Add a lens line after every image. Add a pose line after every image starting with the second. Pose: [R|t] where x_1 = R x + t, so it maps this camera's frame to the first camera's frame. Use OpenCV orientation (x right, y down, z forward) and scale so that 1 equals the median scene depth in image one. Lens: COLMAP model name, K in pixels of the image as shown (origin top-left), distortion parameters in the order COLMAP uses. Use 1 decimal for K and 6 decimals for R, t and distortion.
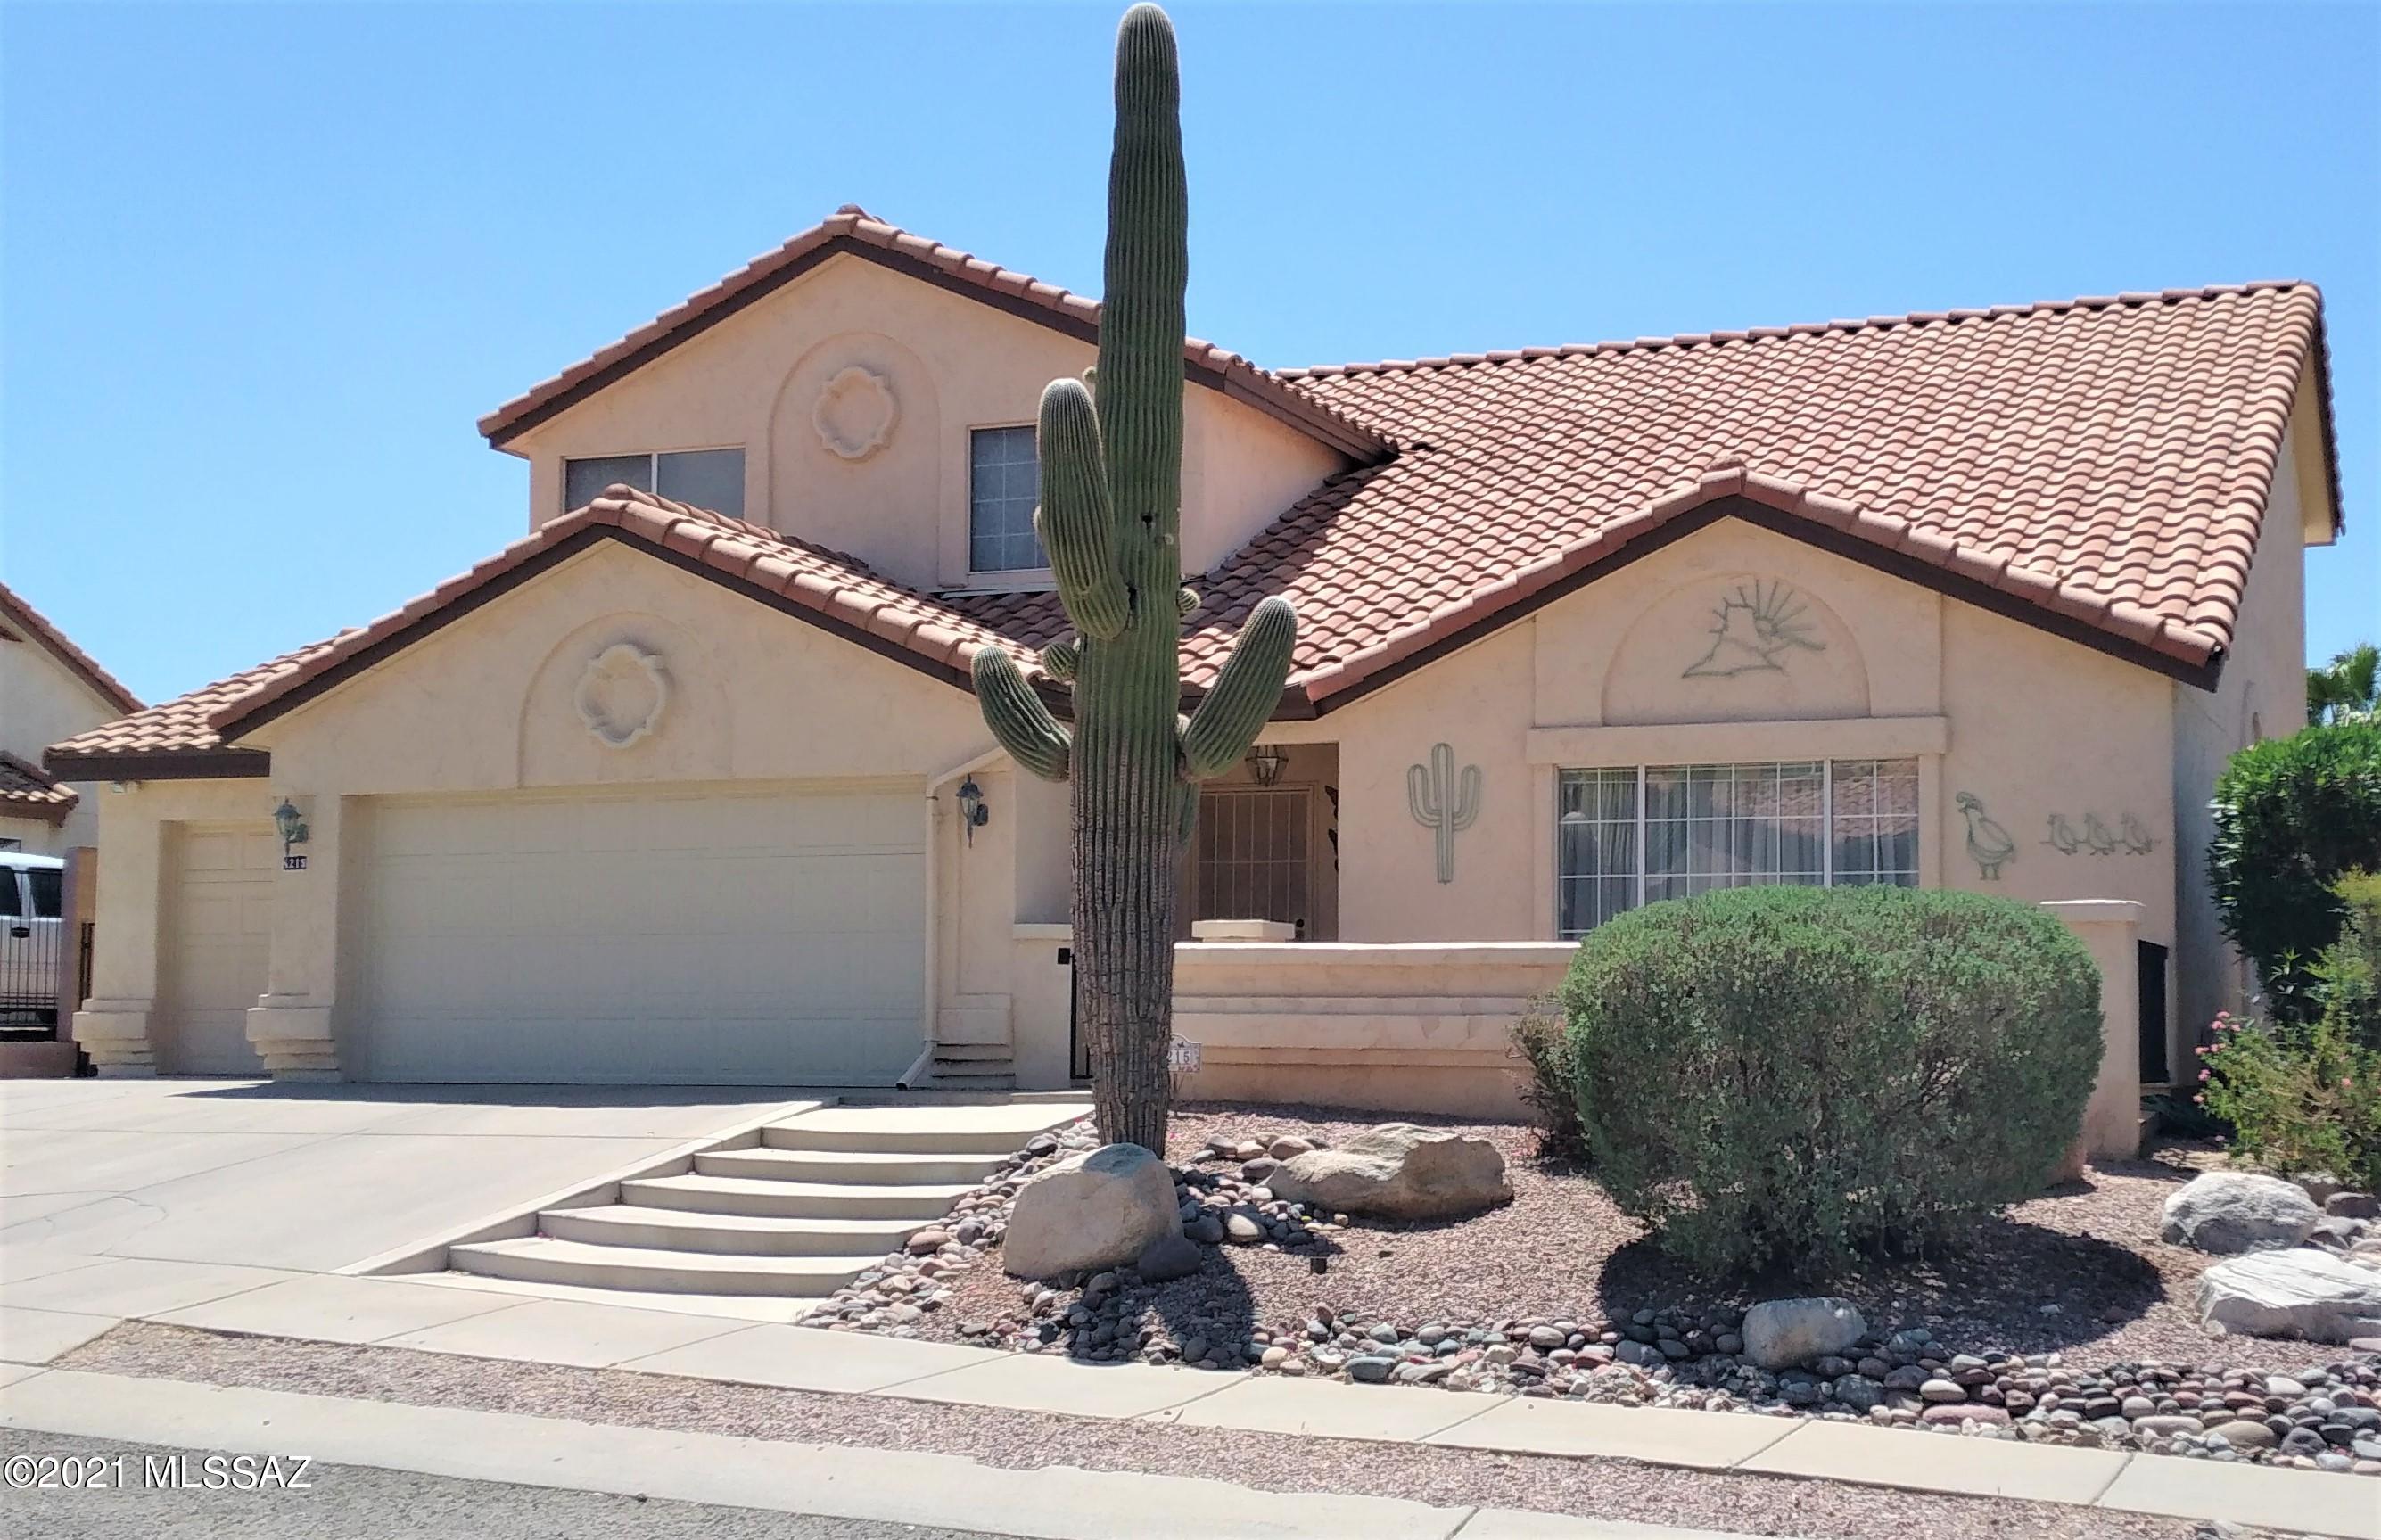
lens RADIAL K [[3323.6, 0, 1192.3], [0, 3323.6, 756.9], [0, 0, 1]] dist [0.012614, 0.000000]
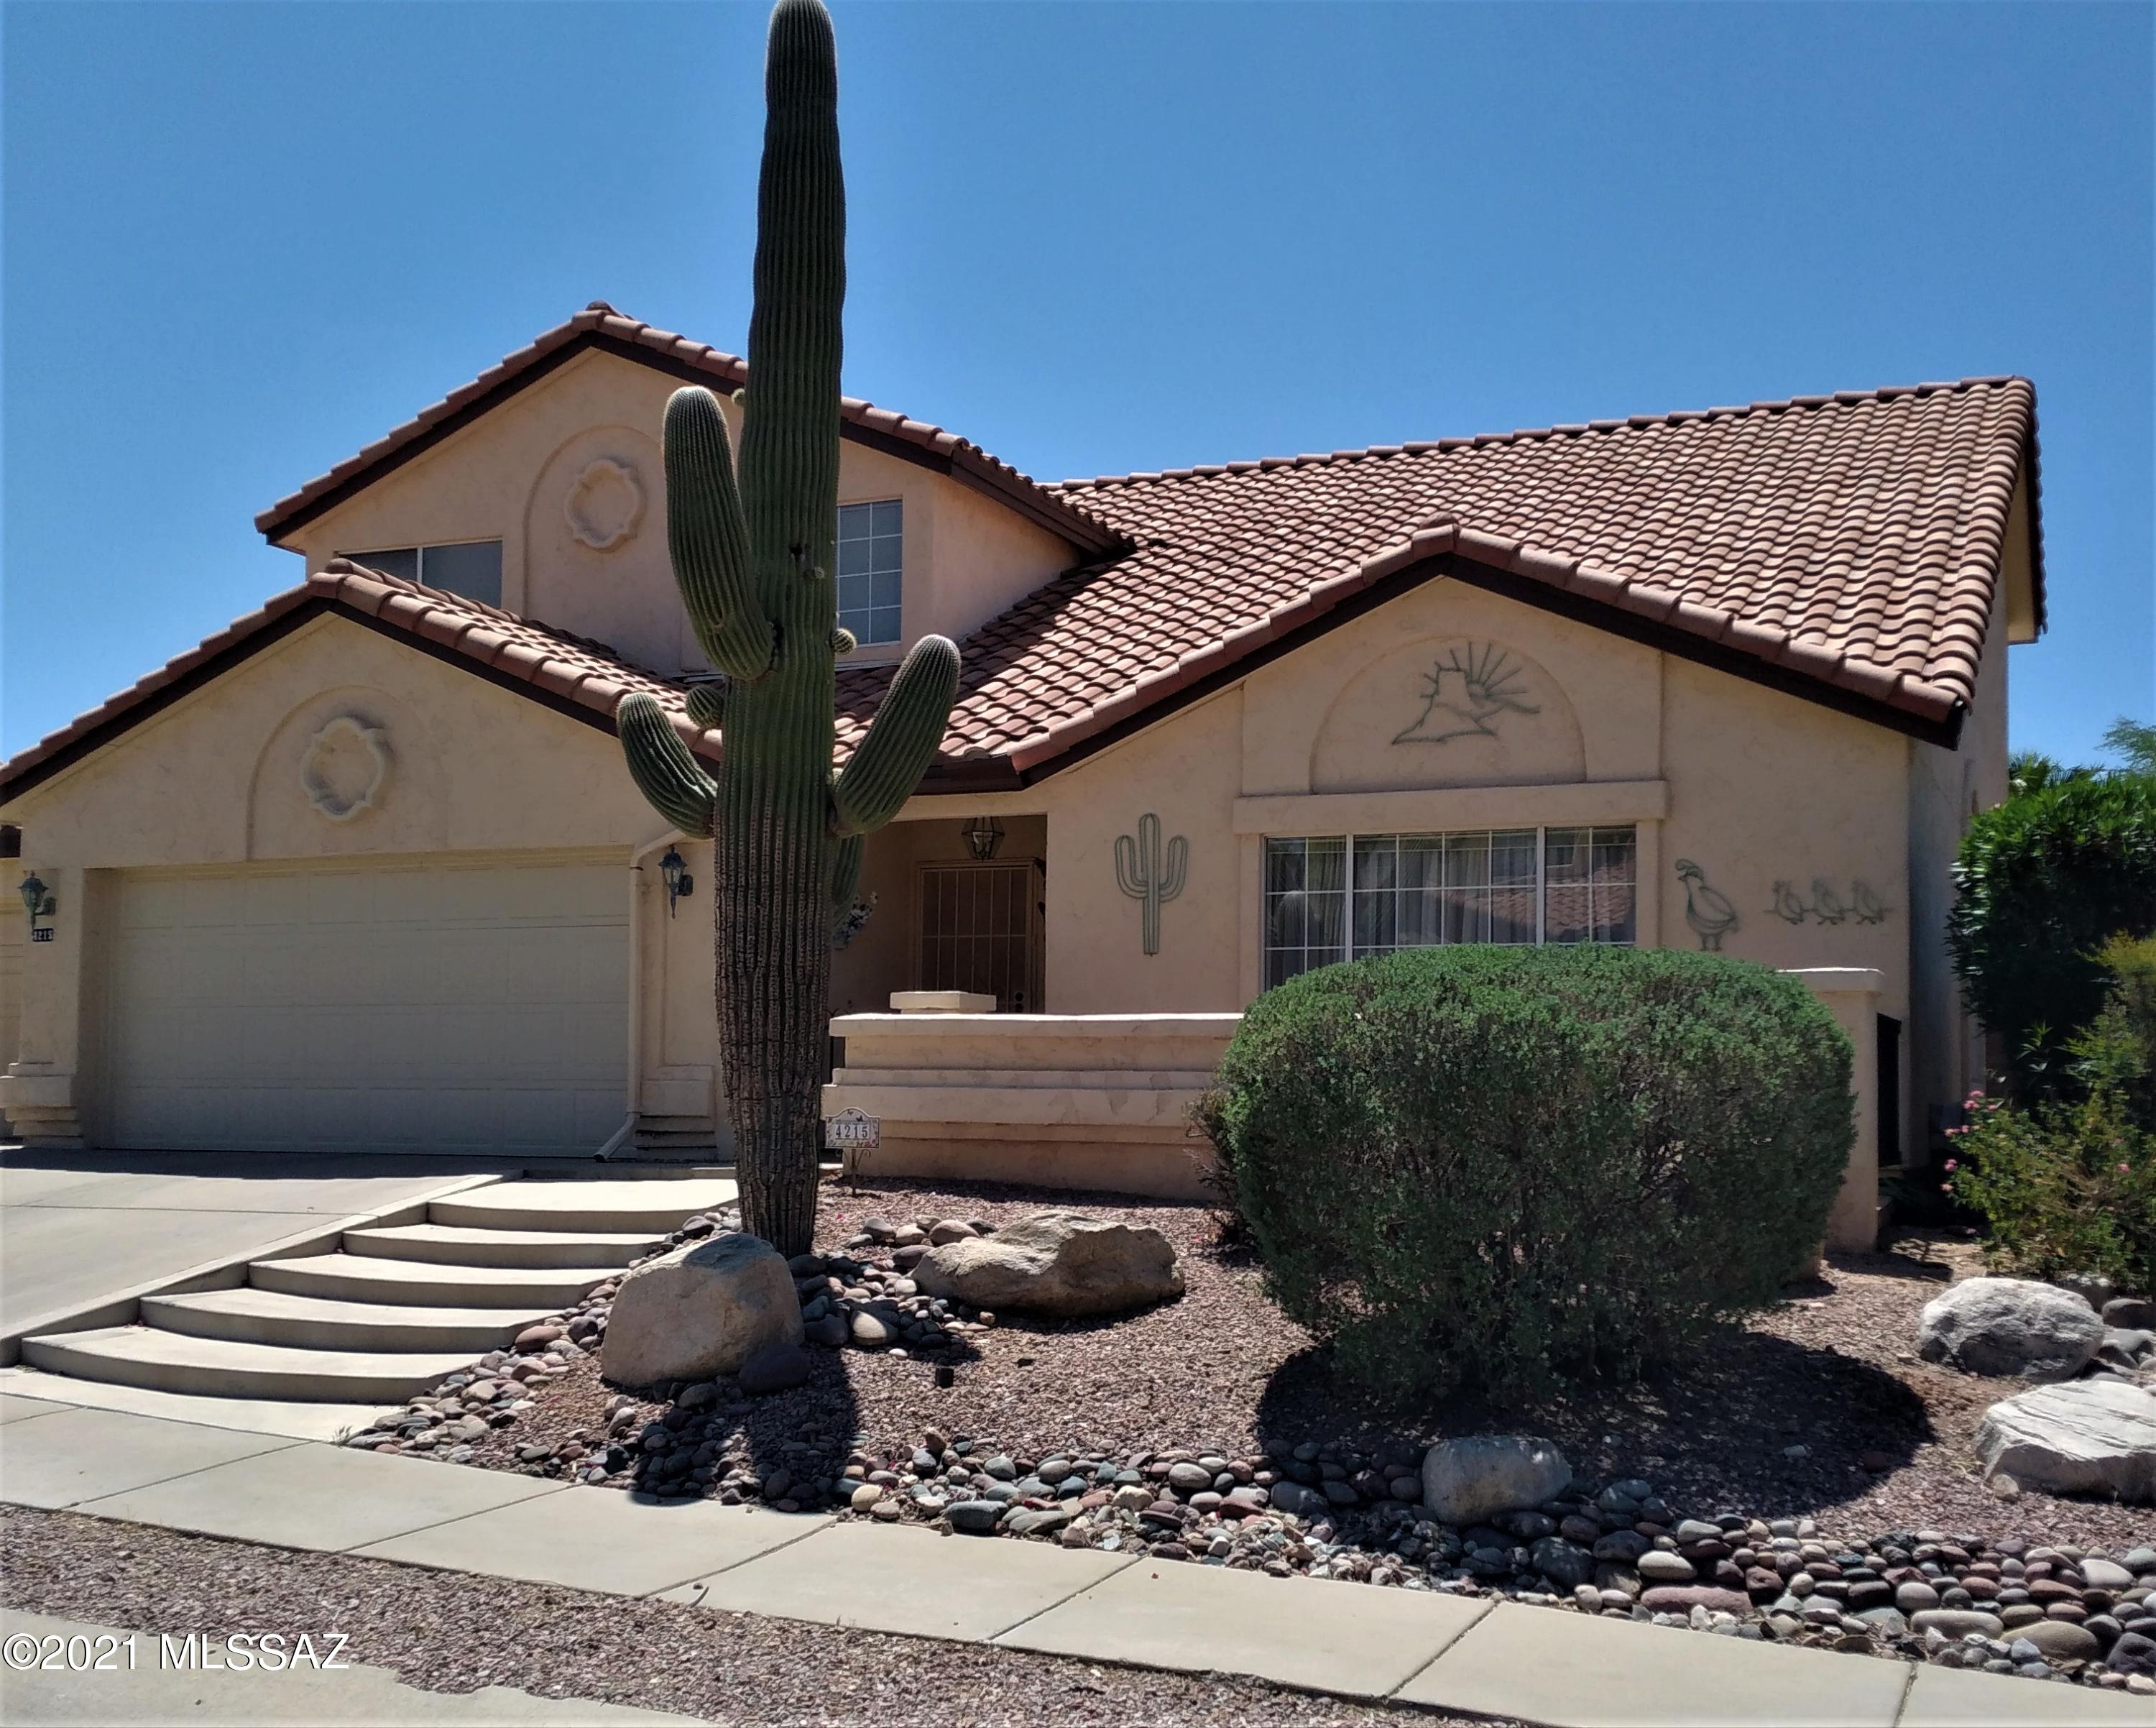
lens RADIAL K [[2546.5, 0, 999.5], [0, 2546.5, 936.6], [0, 0, 1]] dist [0.024330, 0.000000]
pose [[0.999612, 0.002631, -0.027740, 0.056059], [-0.002055, 0.999782, 0.020773, 0.018262], [0.027789, -0.020708, 0.999399, 0.263120]]
